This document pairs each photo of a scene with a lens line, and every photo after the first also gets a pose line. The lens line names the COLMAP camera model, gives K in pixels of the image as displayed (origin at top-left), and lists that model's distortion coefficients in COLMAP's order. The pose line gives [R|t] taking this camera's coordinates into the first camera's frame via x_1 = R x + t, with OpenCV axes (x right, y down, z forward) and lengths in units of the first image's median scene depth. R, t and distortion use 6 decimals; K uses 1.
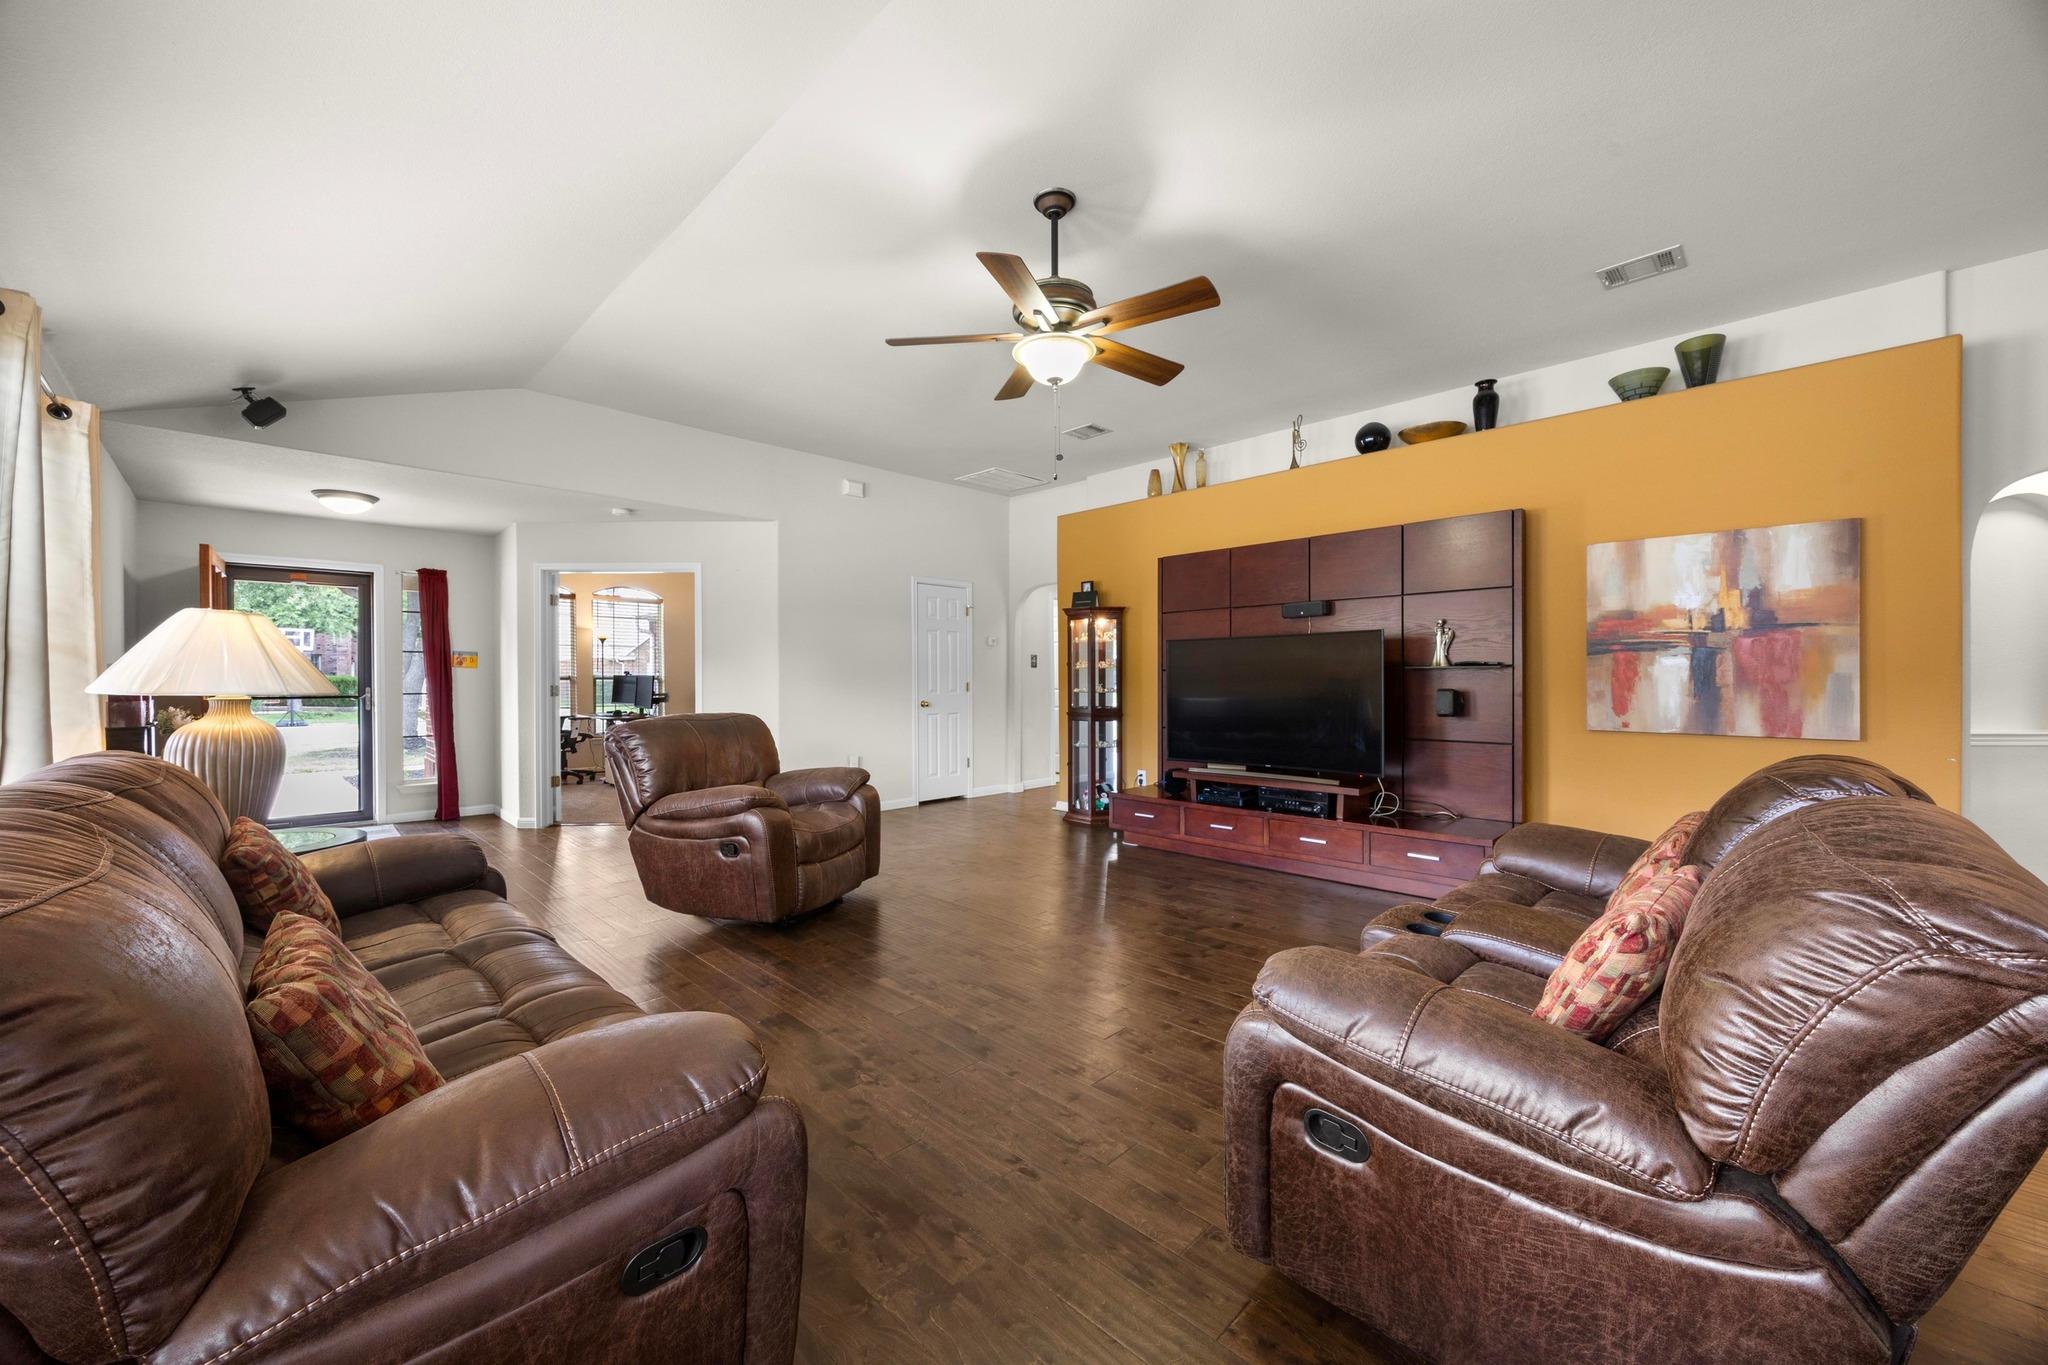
lens RADIAL K [[772.8, 0, 1016.4], [0, 772.8, 681.1], [0, 0, 1]] dist [-0.005555, 0.000487]
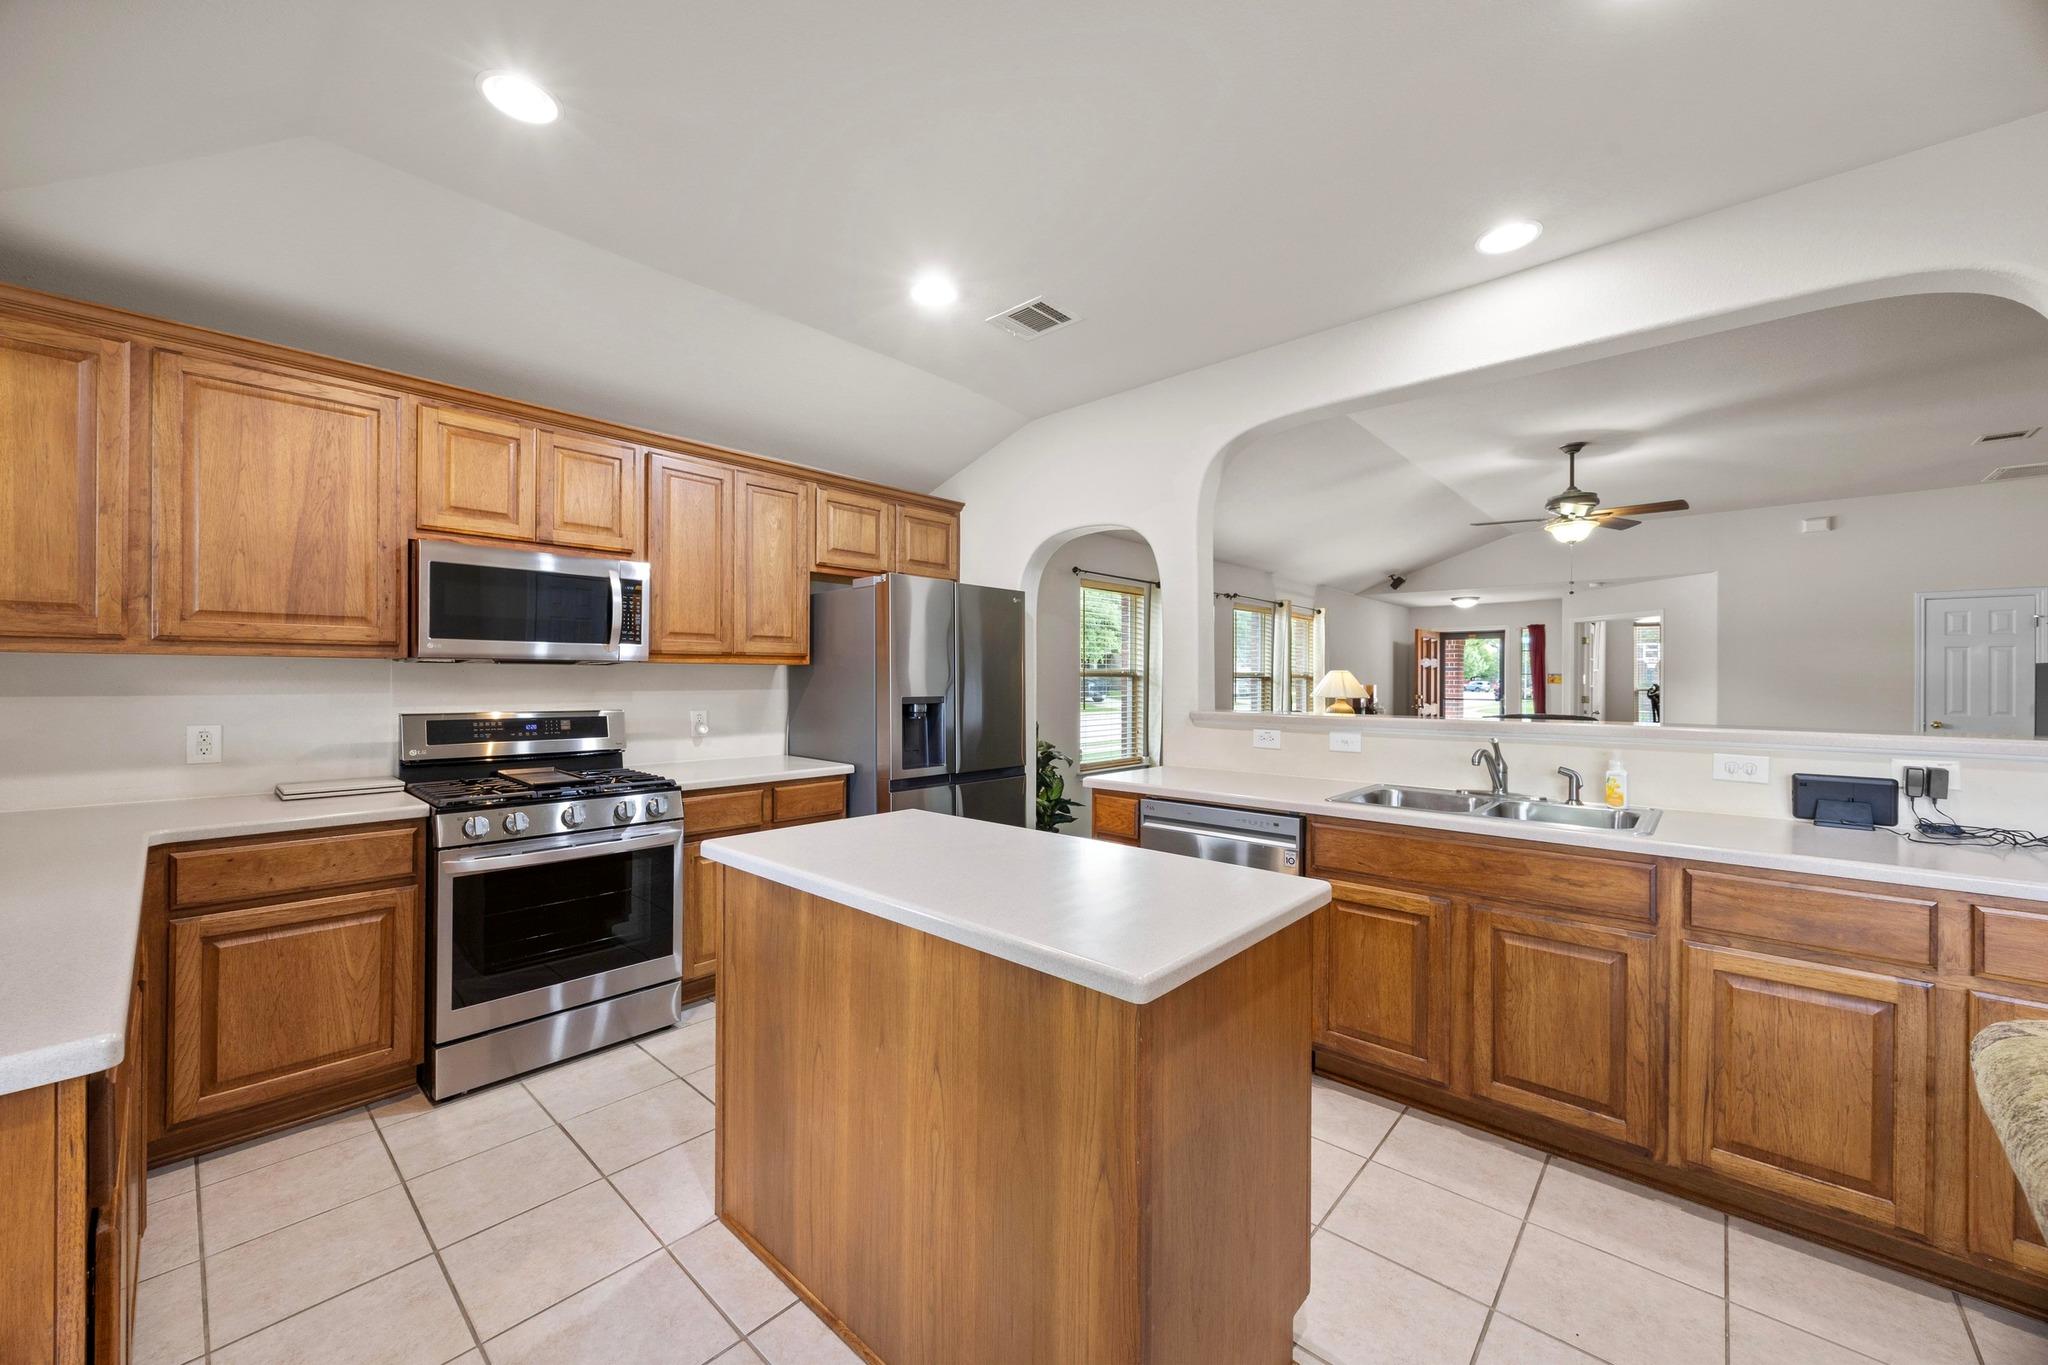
lens RADIAL K [[772.8, 0, 1023.9], [0, 772.8, 683.2], [0, 0, 1]] dist [-0.005555, 0.000487]
pose [[0.054073, 0.008629, -0.998500, 1.208631], [-0.007162, 0.999940, 0.008254, -0.033217], [0.998511, 0.006705, 0.054132, -0.286850]]
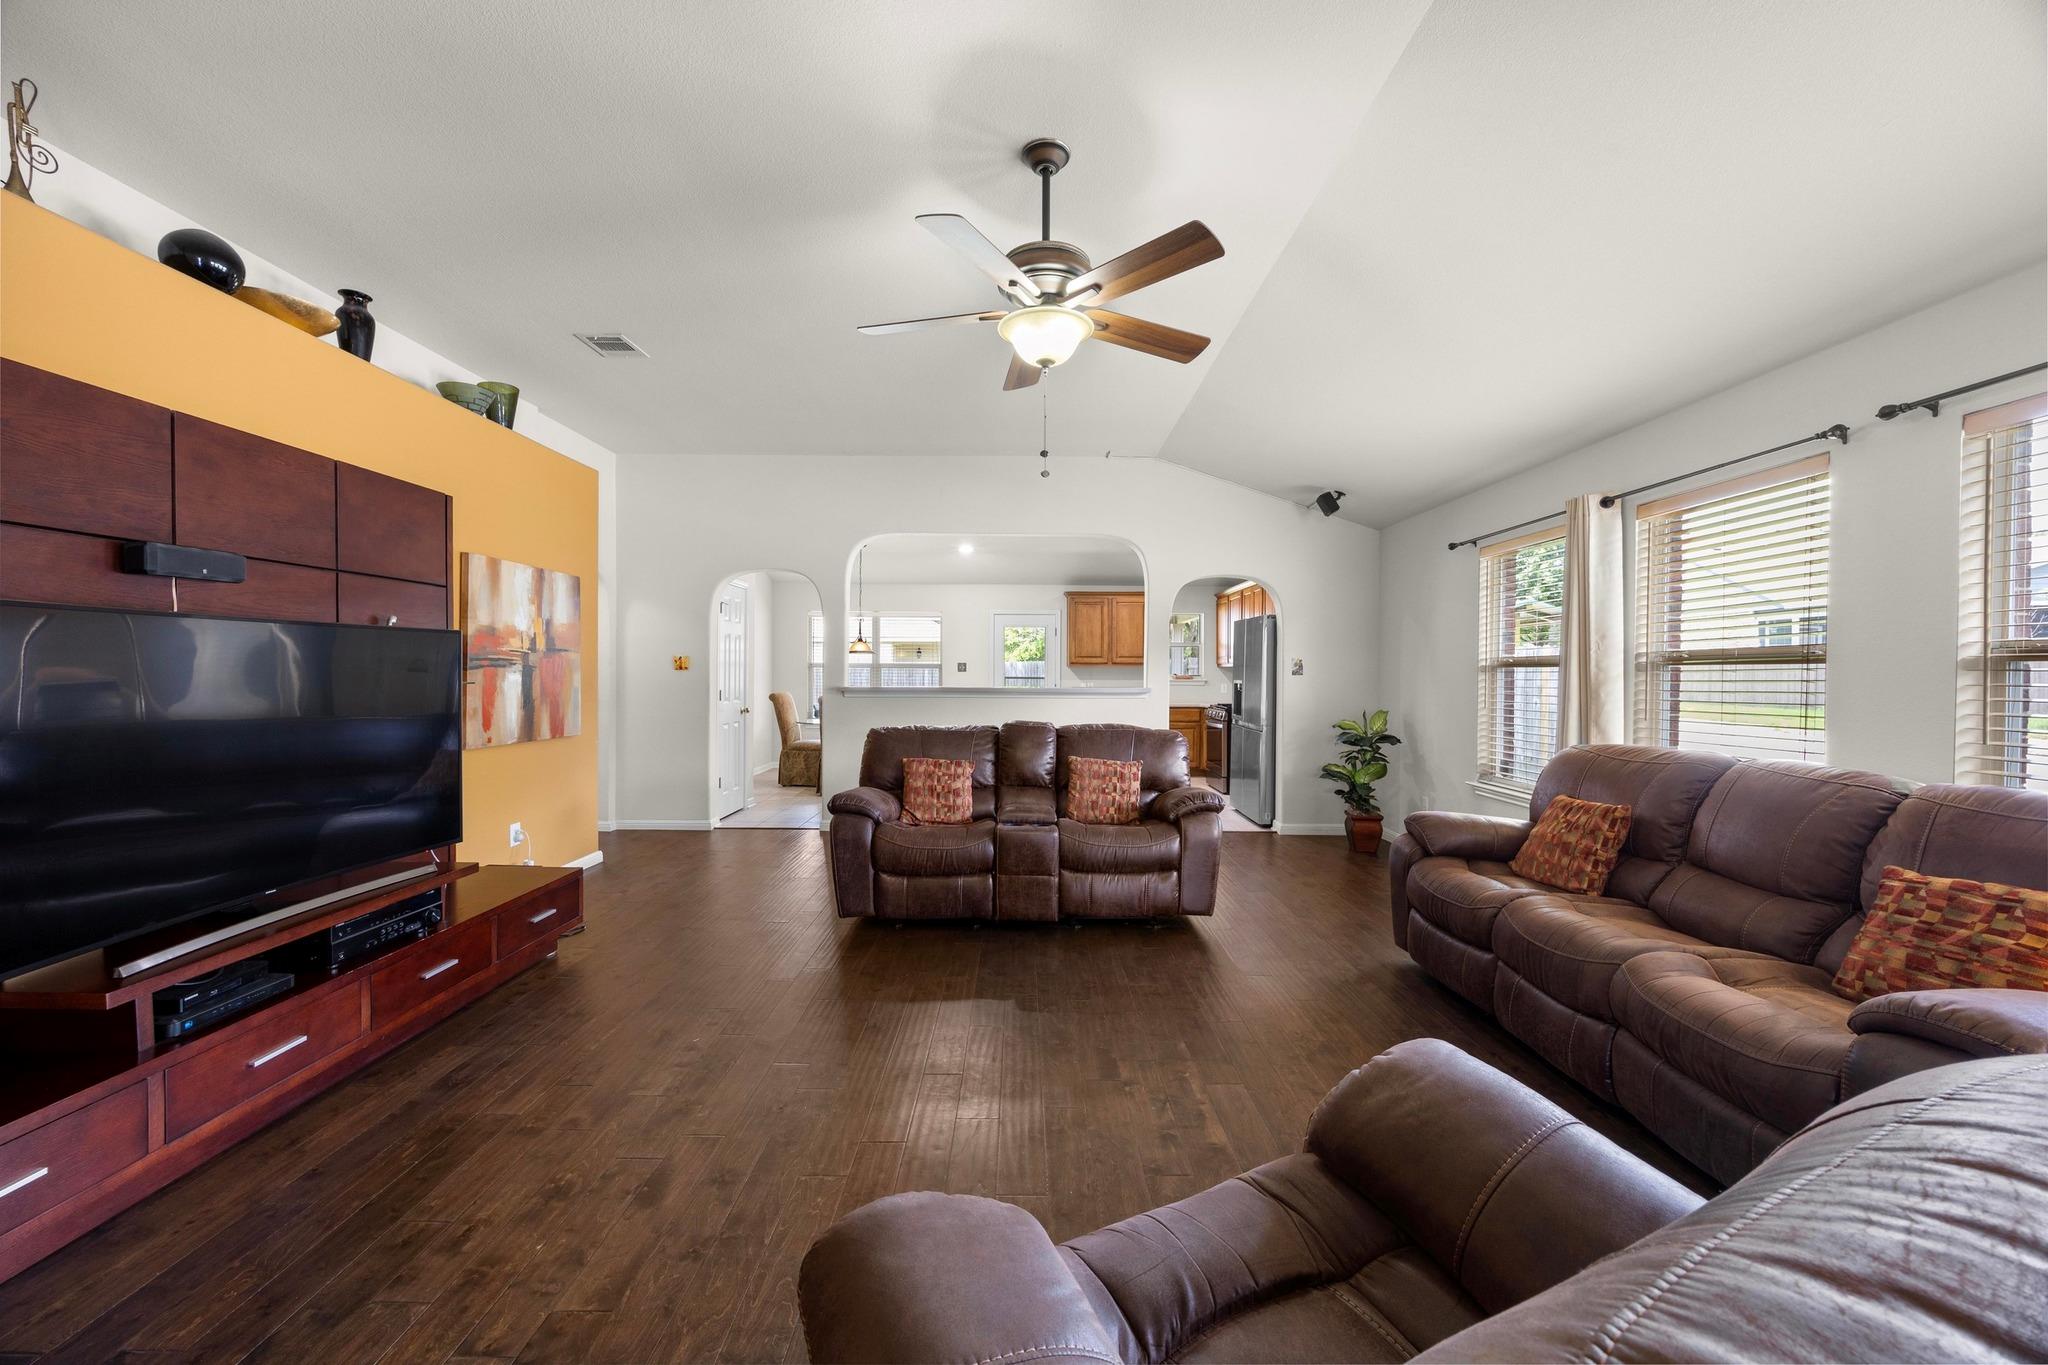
lens RADIAL K [[772.8, 0, 1016.4], [0, 772.8, 679.2], [0, 0, 1]] dist [-0.005555, 0.000487]
pose [[-0.706411, -0.004472, 0.707788, -0.354449], [0.001212, 0.999971, 0.007528, -0.025660], [-0.707801, 0.006176, -0.706385, 1.068705]]
